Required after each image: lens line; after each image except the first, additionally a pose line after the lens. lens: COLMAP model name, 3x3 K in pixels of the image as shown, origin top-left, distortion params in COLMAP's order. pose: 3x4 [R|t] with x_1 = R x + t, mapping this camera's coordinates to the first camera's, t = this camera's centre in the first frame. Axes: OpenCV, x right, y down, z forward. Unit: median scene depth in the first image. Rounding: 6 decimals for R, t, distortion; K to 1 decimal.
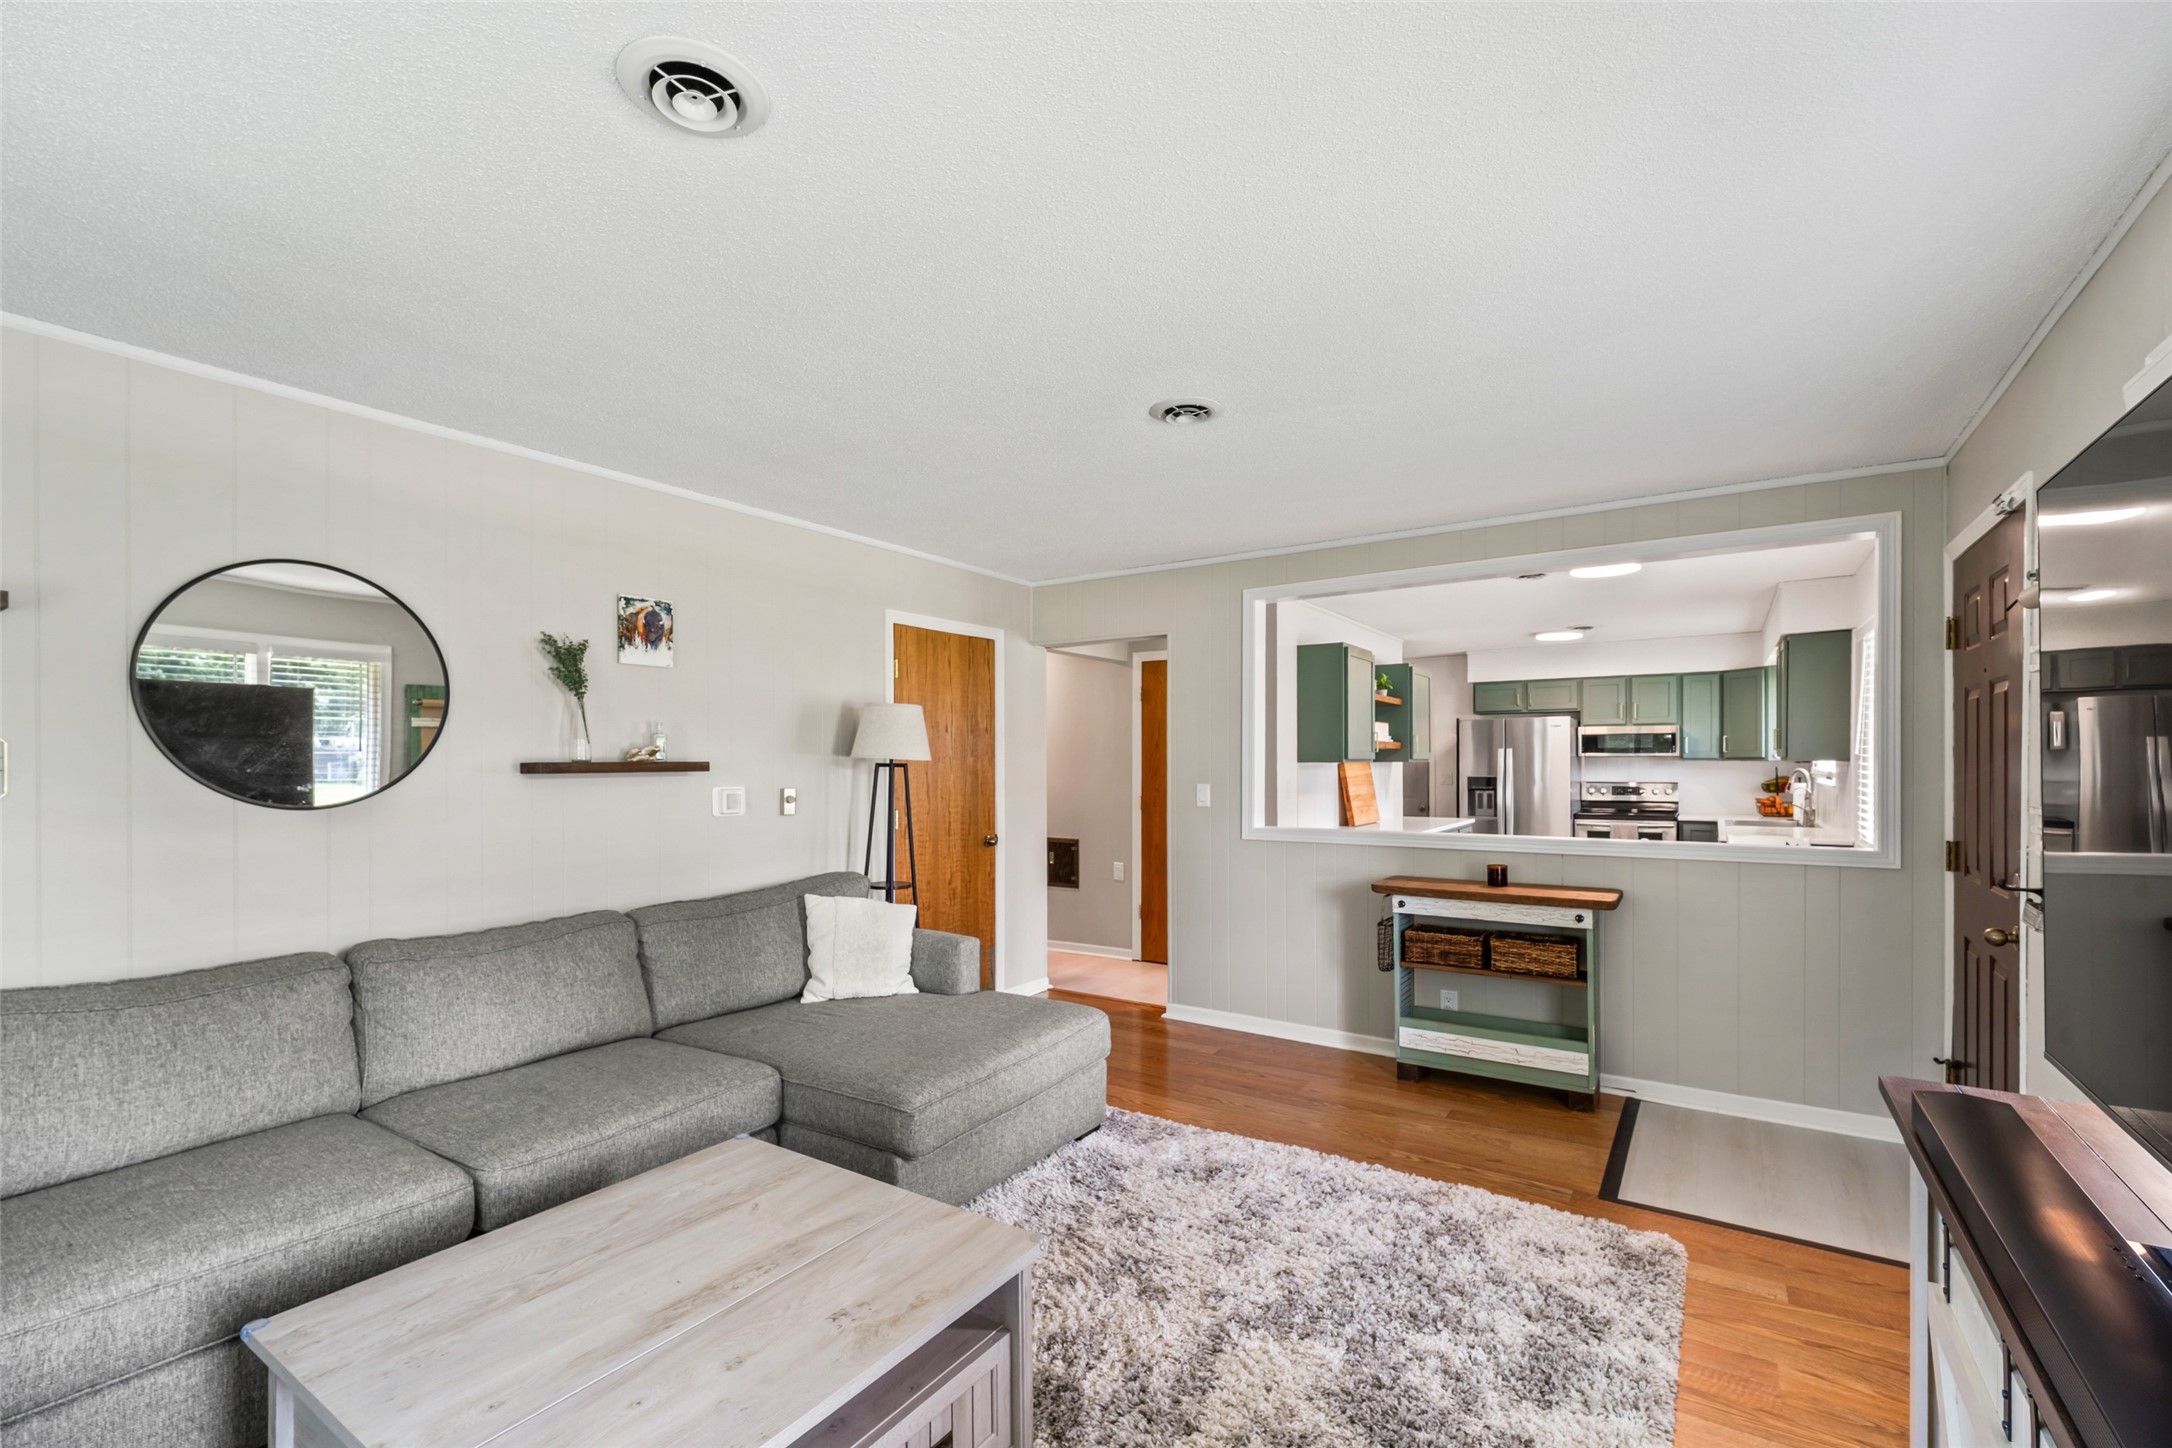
lens RADIAL K [[934.8, 0, 1075.1], [0, 934.8, 770.0], [0, 0, 1]] dist [0.001313, -0.000008]
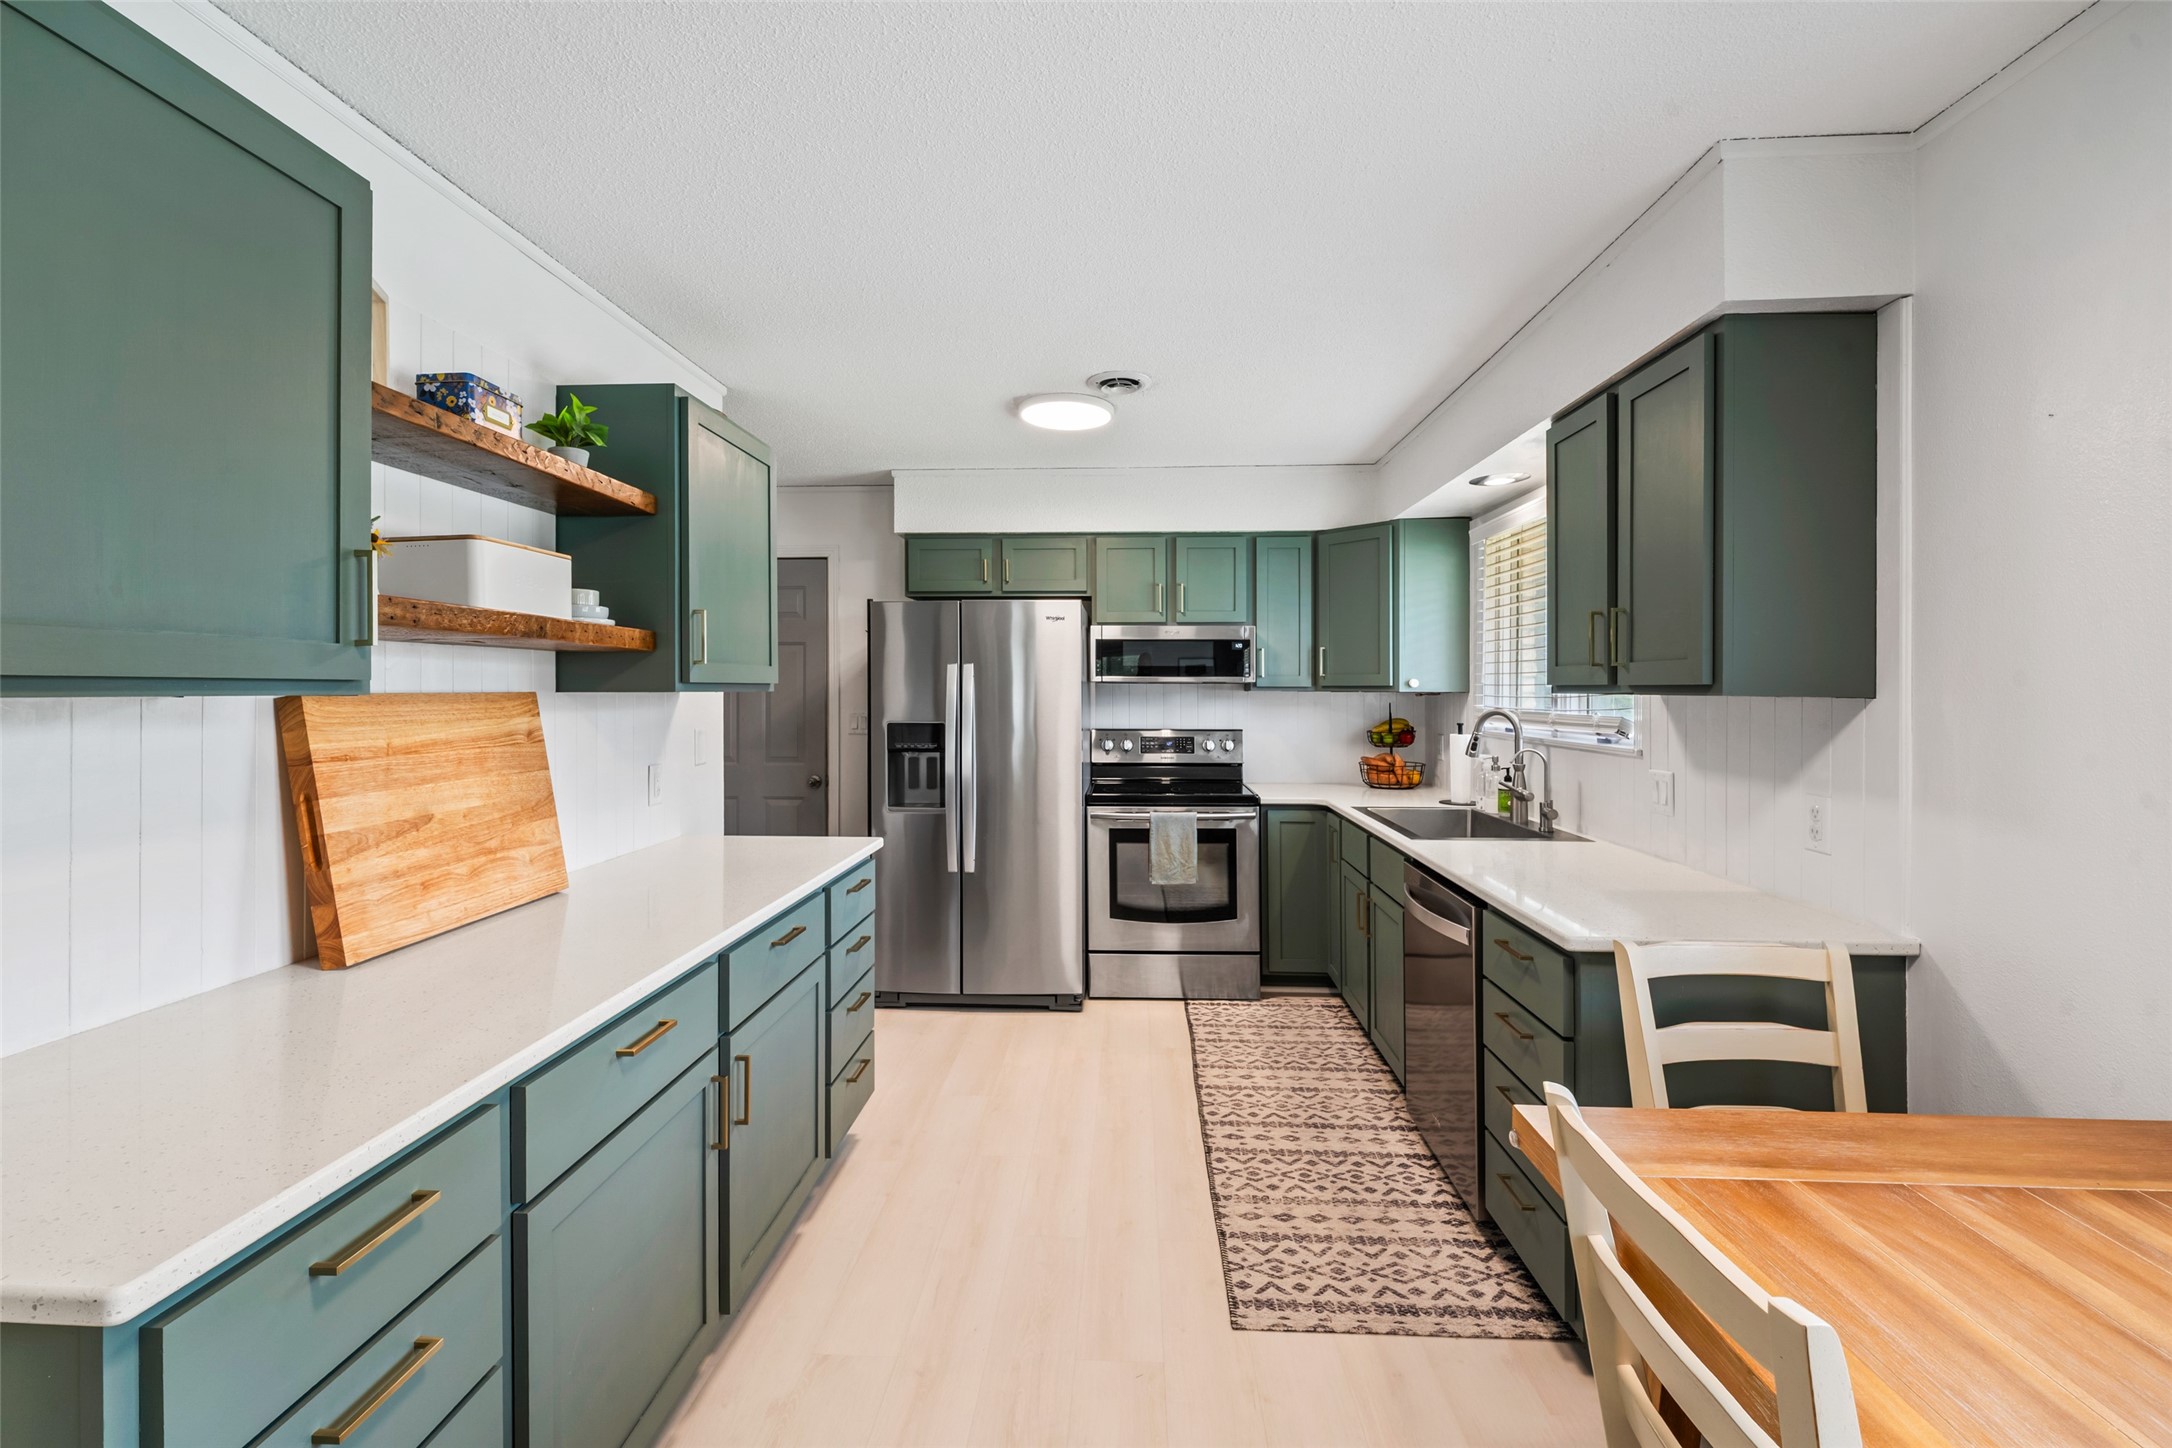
lens RADIAL K [[926.8, 0, 1075.7], [0, 926.8, 672.6], [0, 0, 1]] dist [0.008152, -0.000340]
pose [[0.857899, 0.014230, 0.513621, 0.282666], [-0.000487, 0.999639, -0.026881, -0.006000], [-0.513818, 0.022811, 0.857596, 0.596958]]
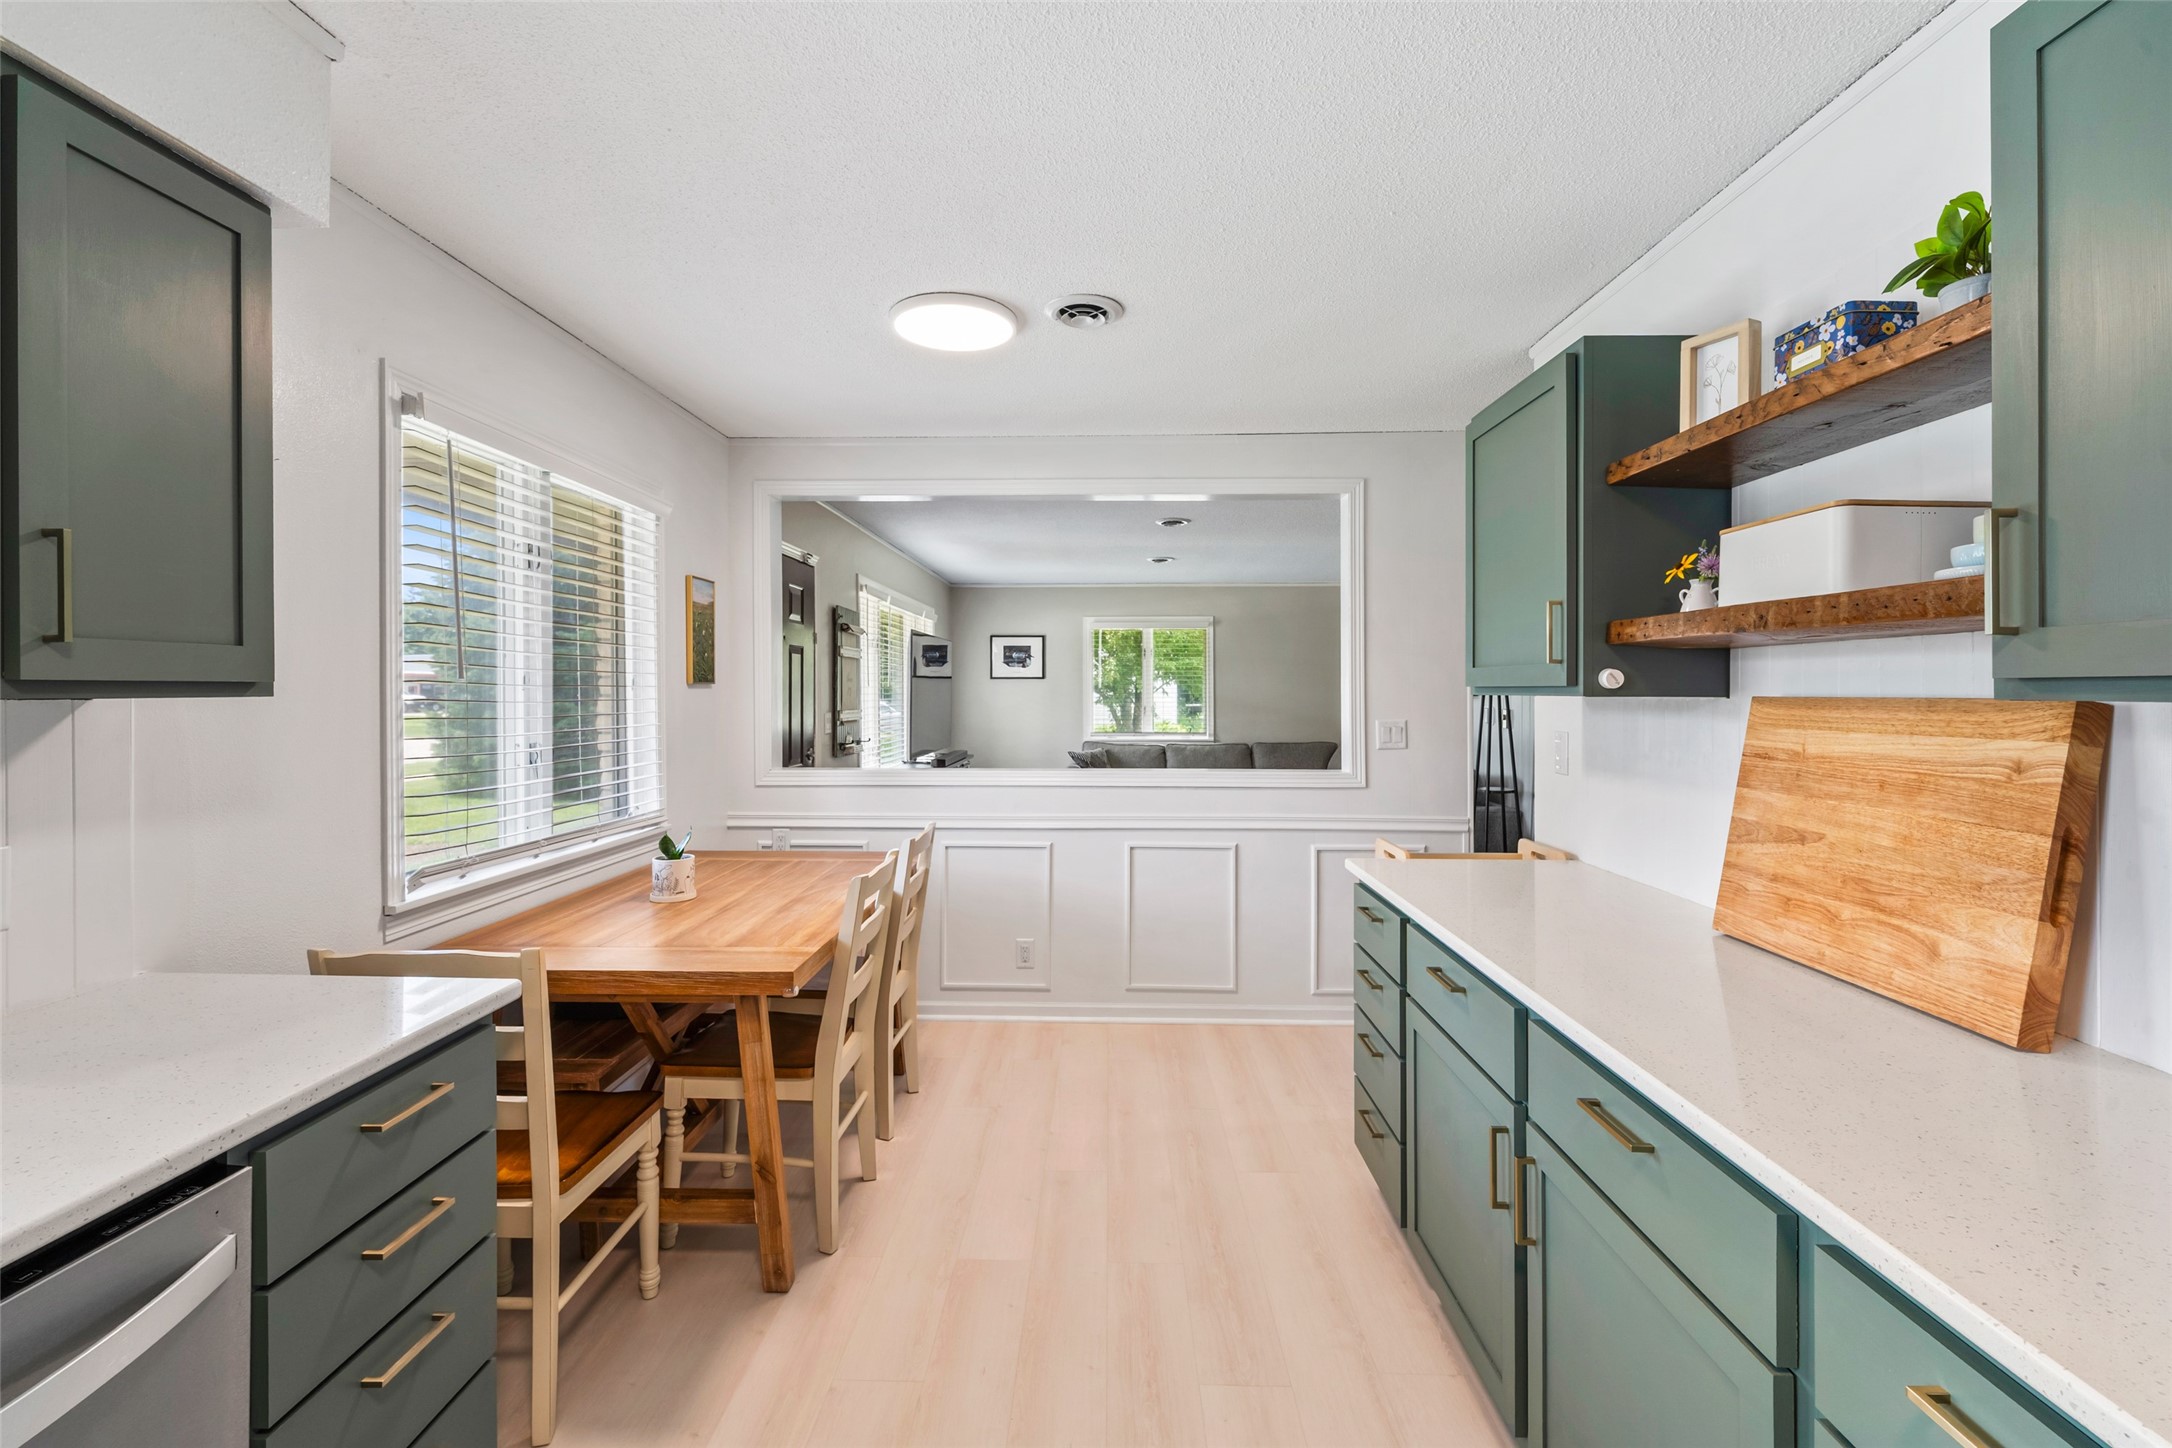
lens RADIAL K [[940.5, 0, 1068.7], [0, 940.5, 684.8], [0, 0, 1]] dist [0.009906, -0.007437]
pose [[-0.847717, 0.001281, -0.530447, 0.510181], [-0.000066, 0.999997, 0.002521, -0.010224], [0.530448, 0.002173, -0.847714, 0.957358]]
